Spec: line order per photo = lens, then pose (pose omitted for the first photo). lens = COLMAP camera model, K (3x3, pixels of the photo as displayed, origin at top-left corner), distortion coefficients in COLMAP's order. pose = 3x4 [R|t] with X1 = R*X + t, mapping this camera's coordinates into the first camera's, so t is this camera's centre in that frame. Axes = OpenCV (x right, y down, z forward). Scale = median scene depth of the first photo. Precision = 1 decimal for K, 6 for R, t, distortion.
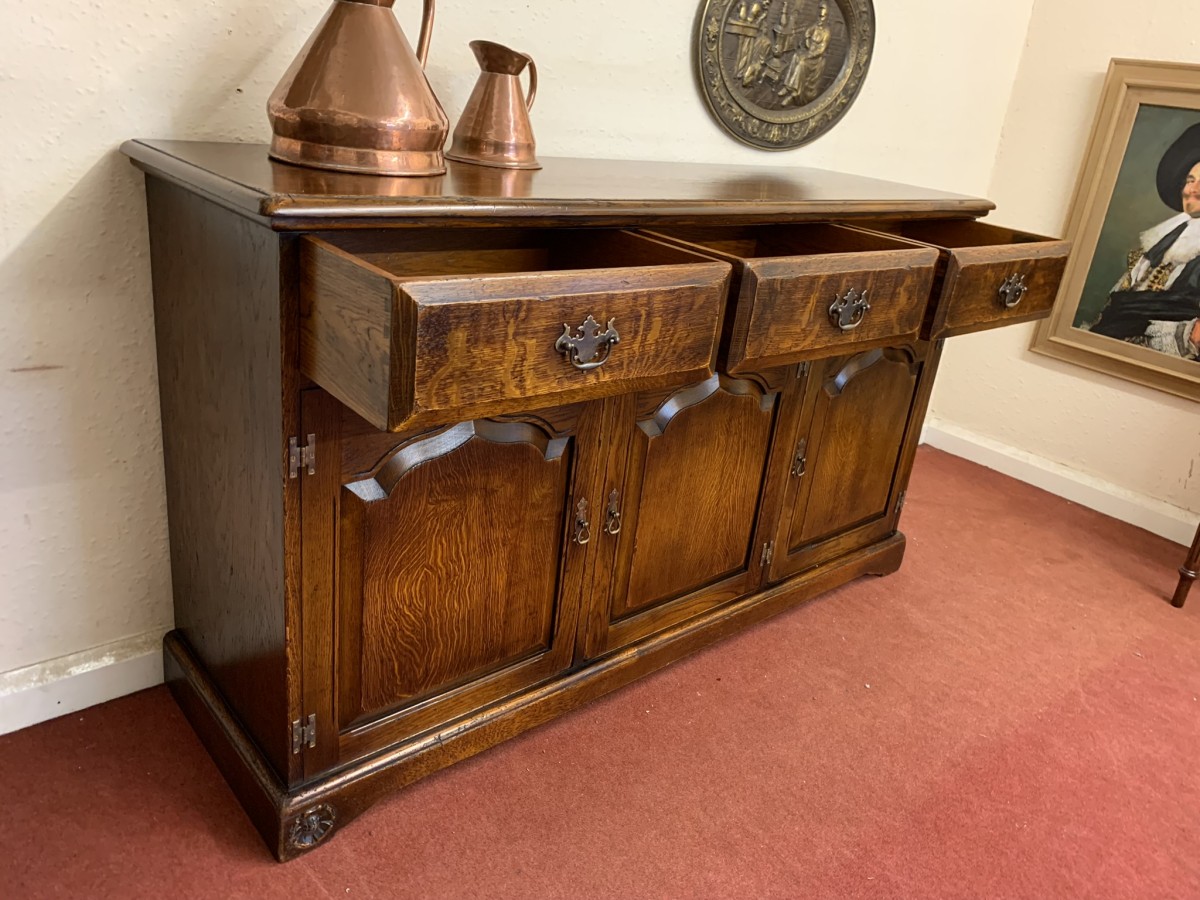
lens RADIAL K [[912.2, 0, 607.3], [0, 912.2, 432.4], [0, 0, 1]] dist [0.048354, -0.055425]
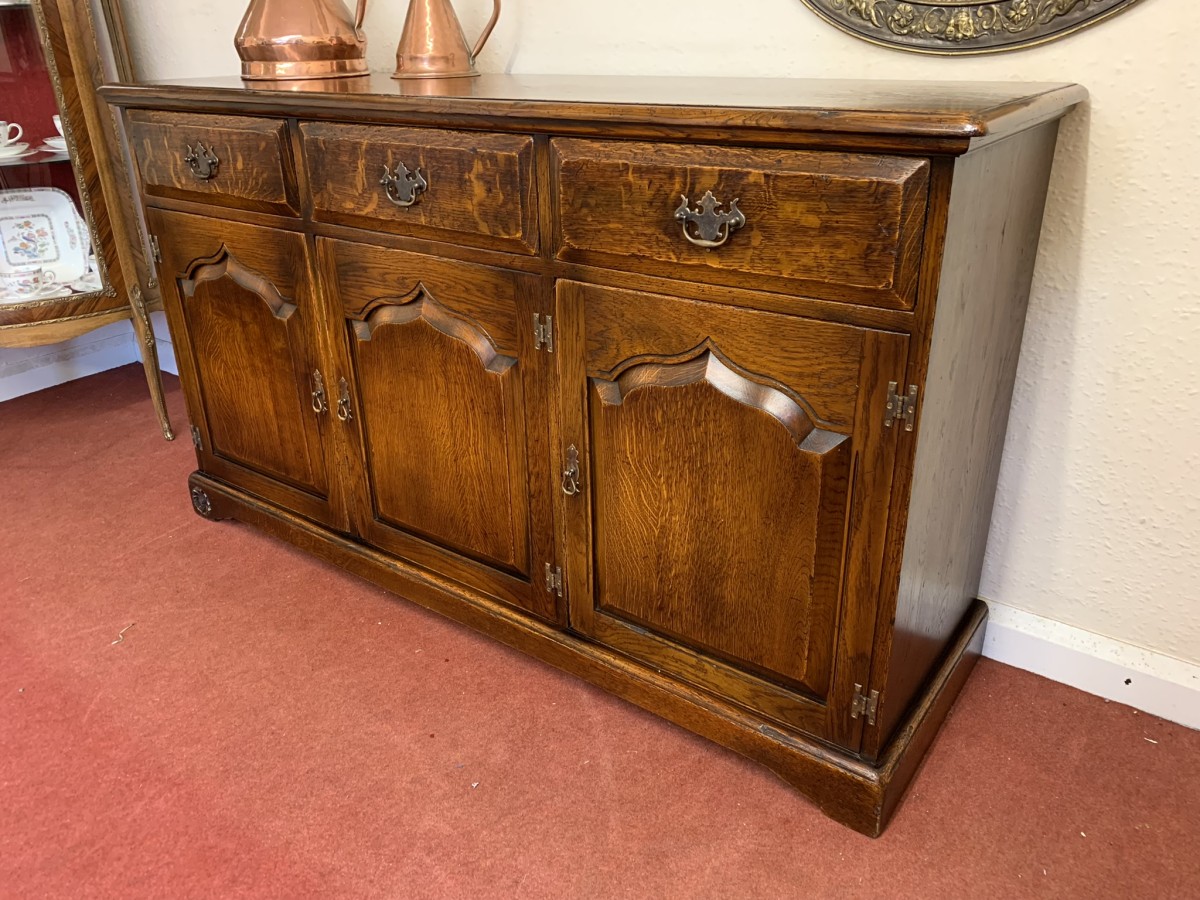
lens RADIAL K [[910.1, 0, 599.6], [0, 910.1, 435.1], [0, 0, 1]] dist [0.054686, -0.065098]
pose [[0.212863, 0.288231, -0.933602, 0.946981], [-0.313116, 0.925231, 0.214256, -0.172180], [0.925553, 0.246718, 0.287197, 0.860182]]
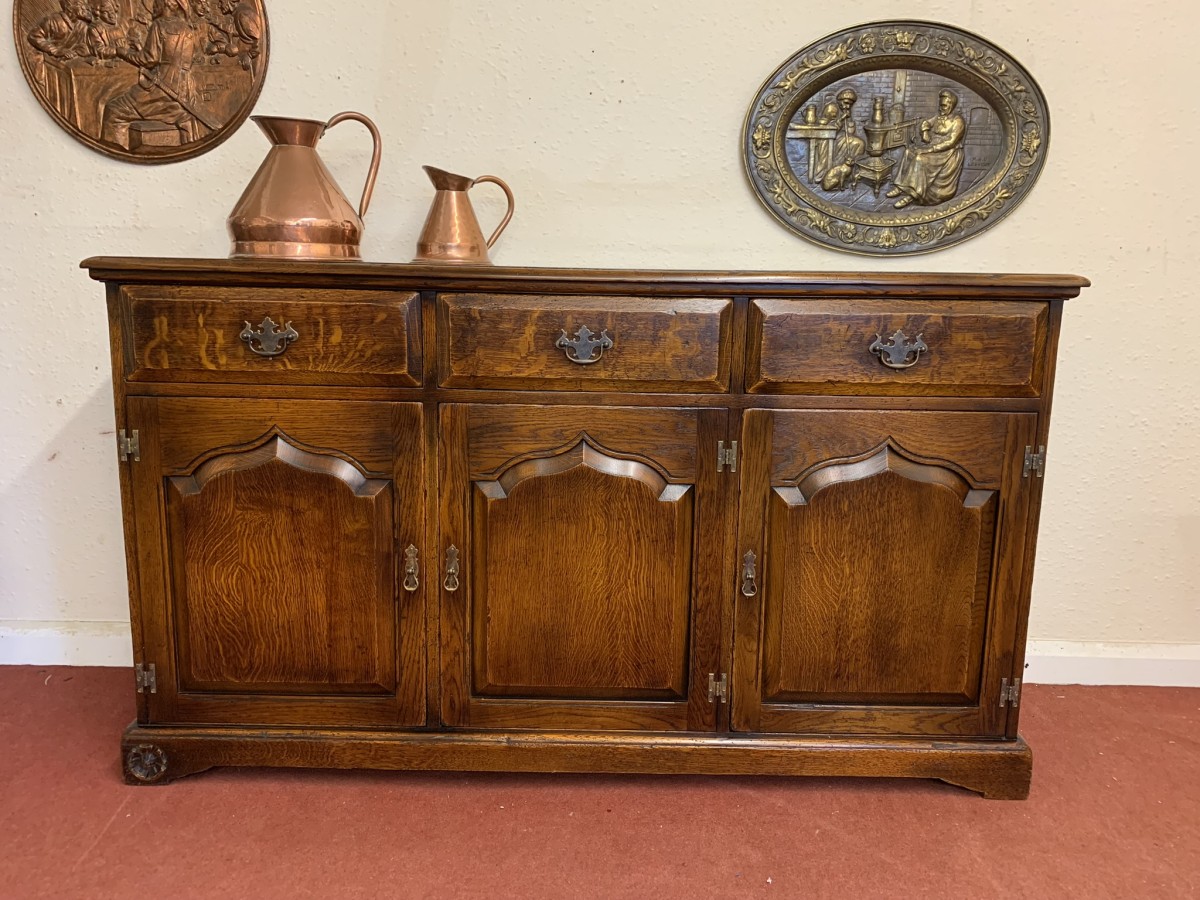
lens RADIAL K [[917.1, 0, 595.8], [0, 917.1, 439.7], [0, 0, 1]] dist [0.011159, -0.006105]
pose [[0.748176, 0.019774, -0.663206, 0.709545], [-0.177632, 0.969039, -0.171497, 0.082887], [0.639281, 0.246116, 0.728524, 0.278751]]
